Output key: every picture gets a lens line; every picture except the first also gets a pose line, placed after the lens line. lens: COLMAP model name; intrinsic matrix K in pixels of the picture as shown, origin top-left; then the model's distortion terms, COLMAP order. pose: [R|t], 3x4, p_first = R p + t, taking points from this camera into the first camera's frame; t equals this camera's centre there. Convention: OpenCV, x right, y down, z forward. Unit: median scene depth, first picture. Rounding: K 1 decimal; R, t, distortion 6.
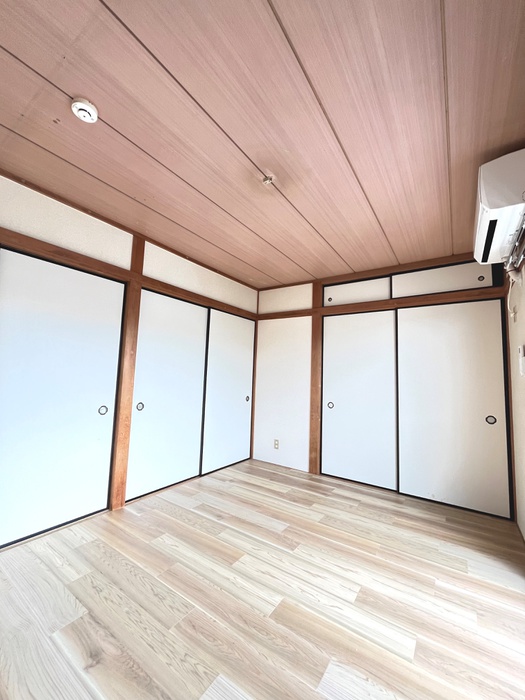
lens RADIAL K [[283.1, 0, 263.9], [0, 283.1, 348.9], [0, 0, 1]] dist [-0.001607, -0.000112]
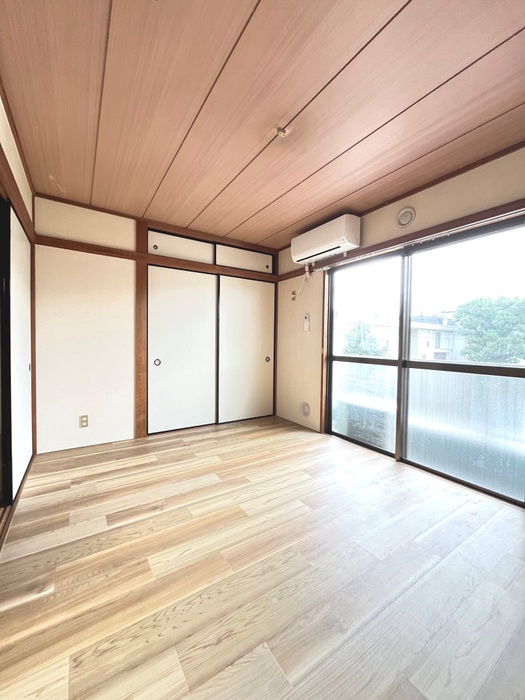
lens RADIAL K [[283.1, 0, 263.9], [0, 283.1, 348.9], [0, 0, 1]] dist [-0.001607, -0.000112]
pose [[0.377334, -0.055357, 0.924421, -0.676117], [-0.088404, 0.991500, 0.095458, 0.041703], [-0.921848, -0.117742, 0.369233, 0.430672]]
